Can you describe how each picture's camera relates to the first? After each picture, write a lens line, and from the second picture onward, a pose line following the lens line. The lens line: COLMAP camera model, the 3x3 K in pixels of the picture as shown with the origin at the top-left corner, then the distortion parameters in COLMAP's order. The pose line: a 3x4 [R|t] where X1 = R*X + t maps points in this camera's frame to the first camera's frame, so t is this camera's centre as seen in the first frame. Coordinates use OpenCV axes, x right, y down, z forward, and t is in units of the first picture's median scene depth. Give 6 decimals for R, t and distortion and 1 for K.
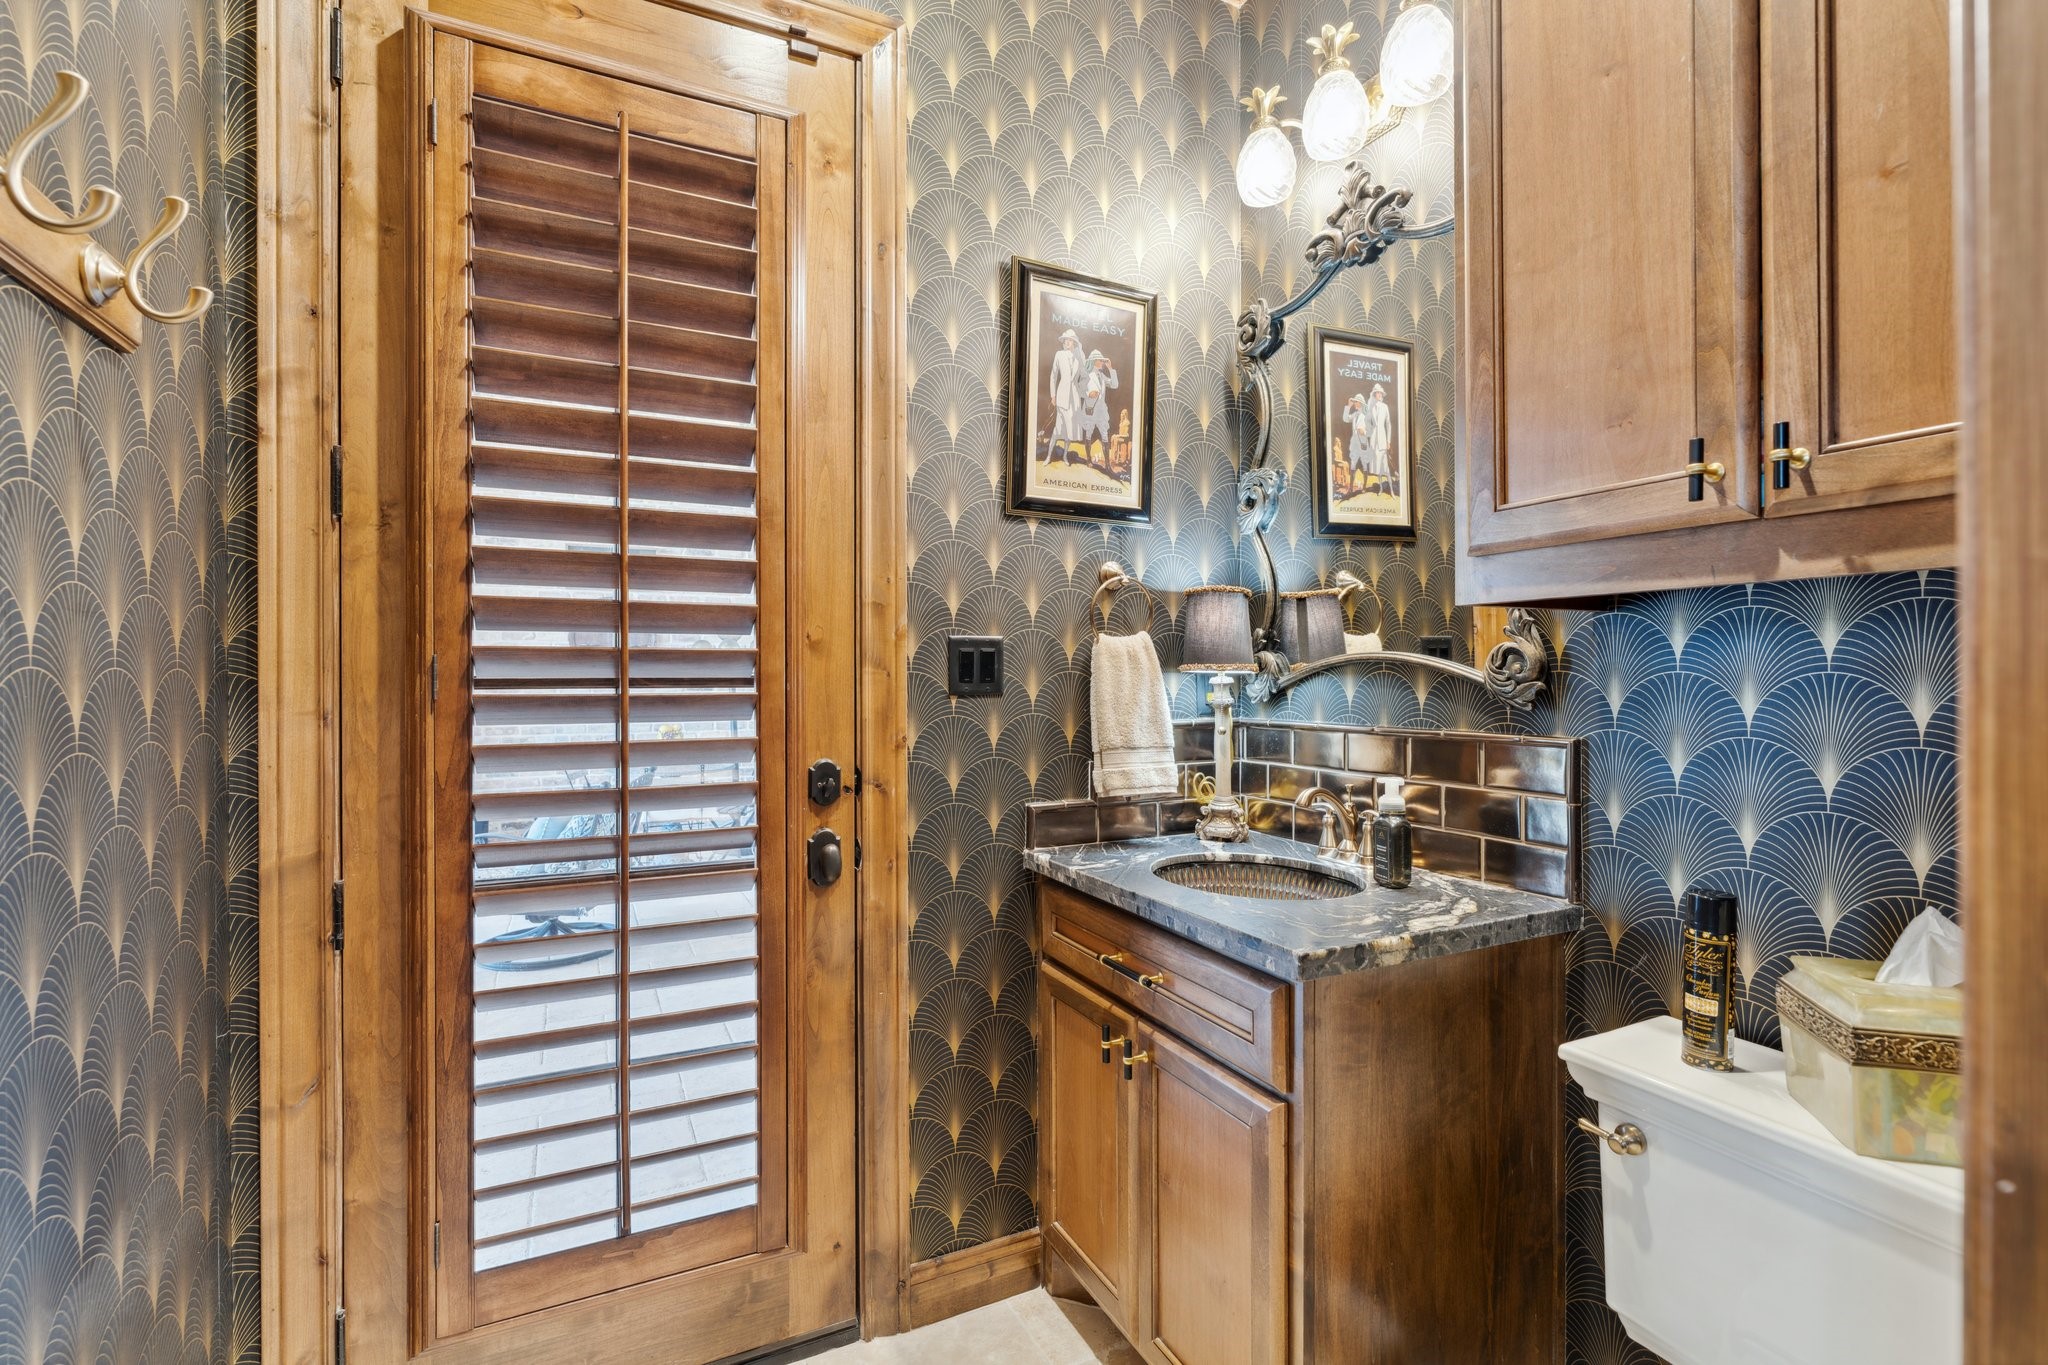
lens RADIAL K [[931.5, 0, 1028.3], [0, 931.5, 678.5], [0, 0, 1]] dist [-0.005688, 0.001083]
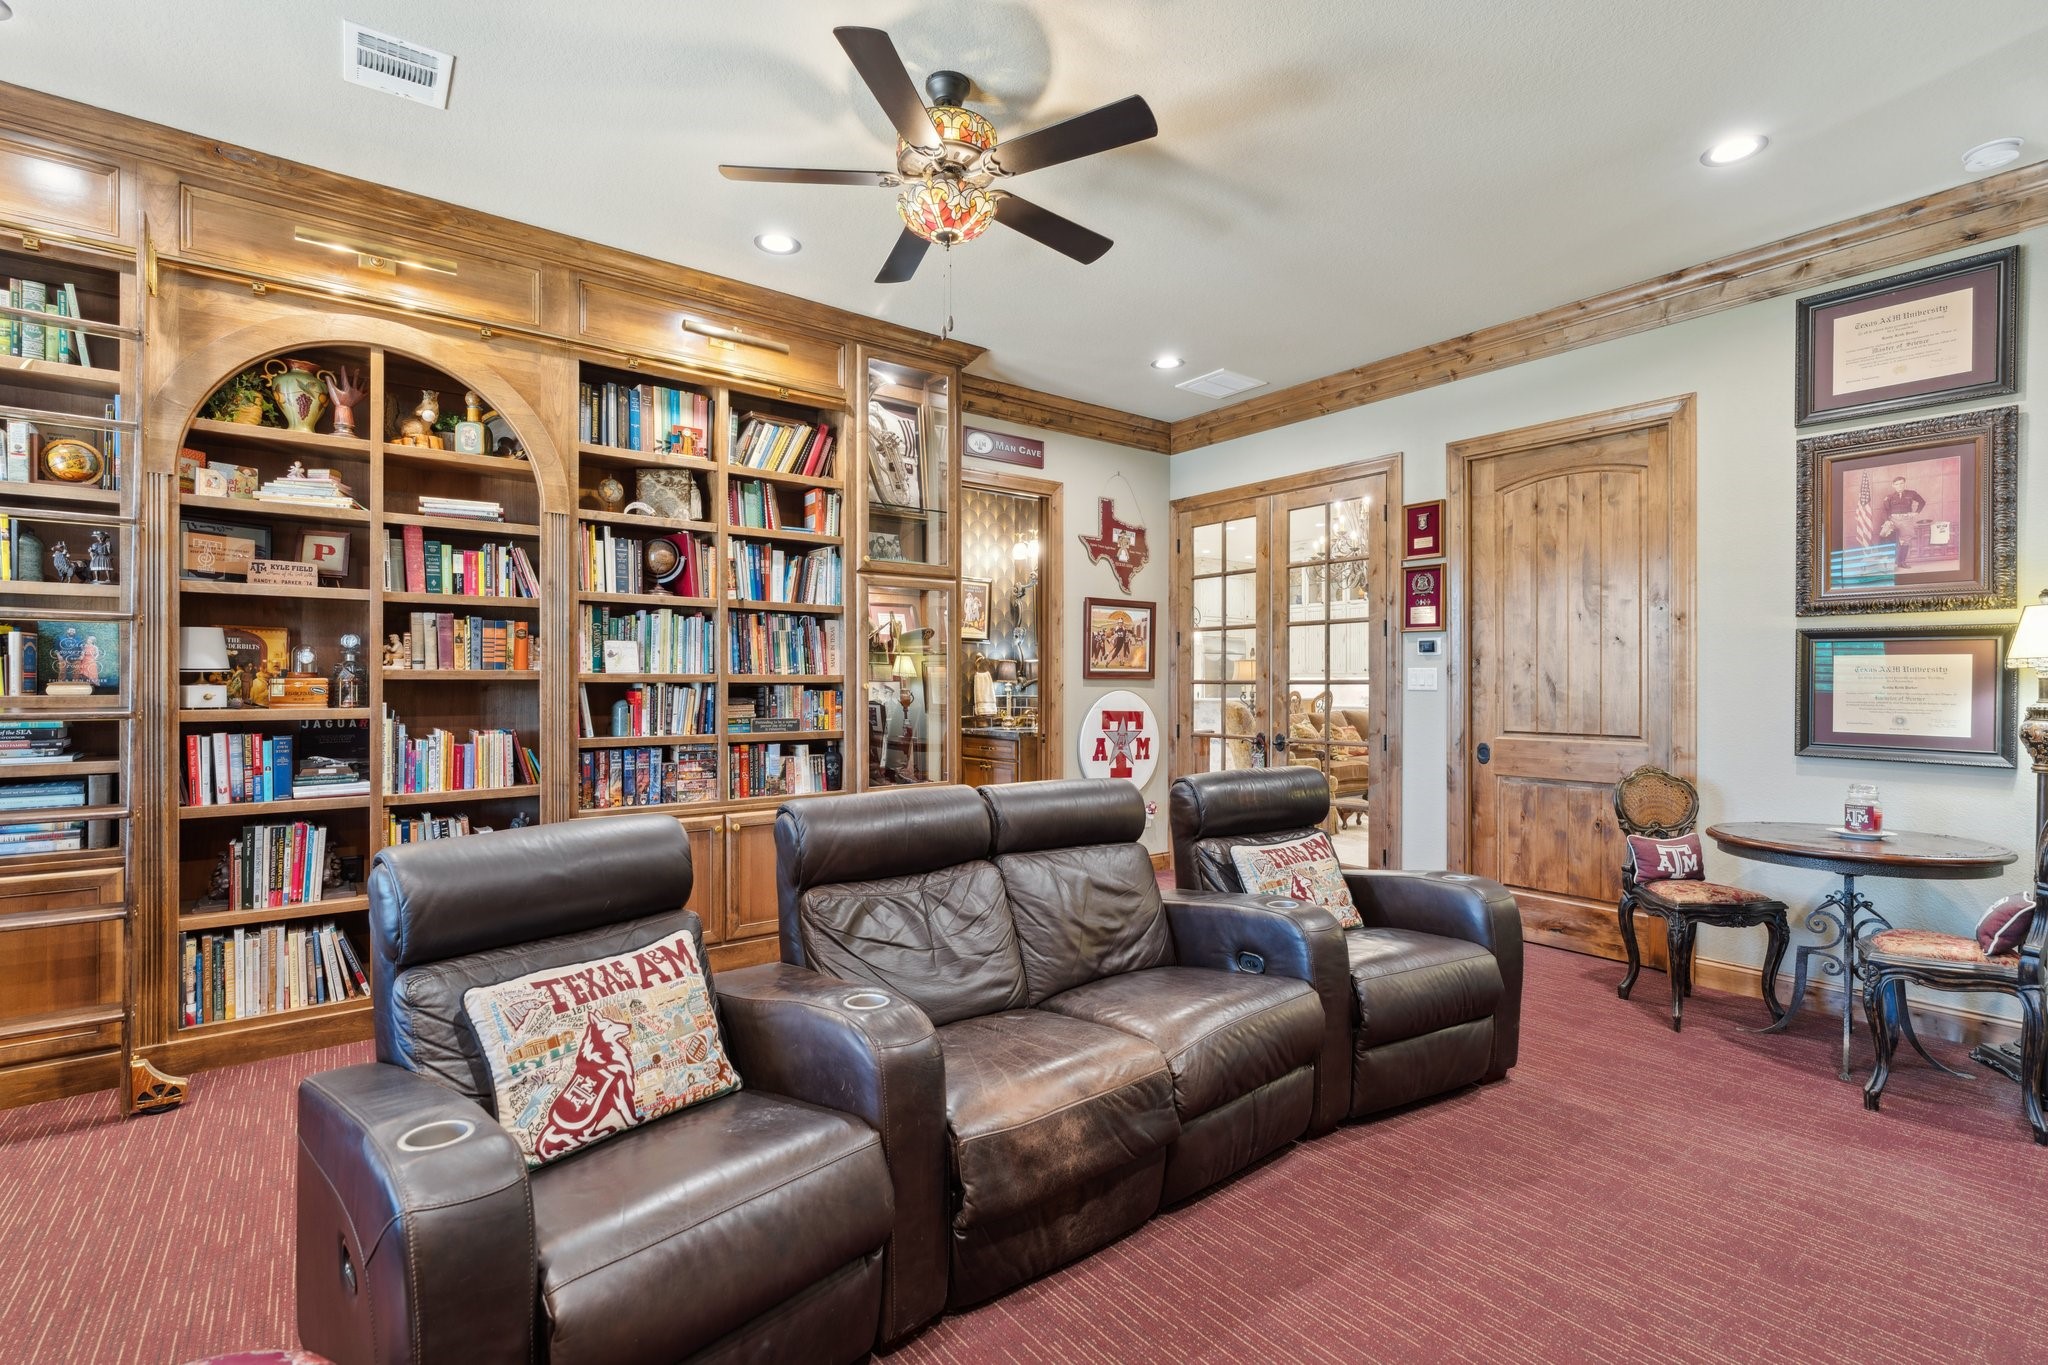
lens RADIAL K [[931.5, 0, 1023.0], [0, 931.5, 682.9], [0, 0, 1]] dist [-0.005688, 0.001083]
pose [[0.979276, 0.002022, 0.202522, -0.485291], [-0.002914, 0.999987, 0.004104, -0.020527], [-0.202511, -0.004609, 0.979269, -2.634429]]
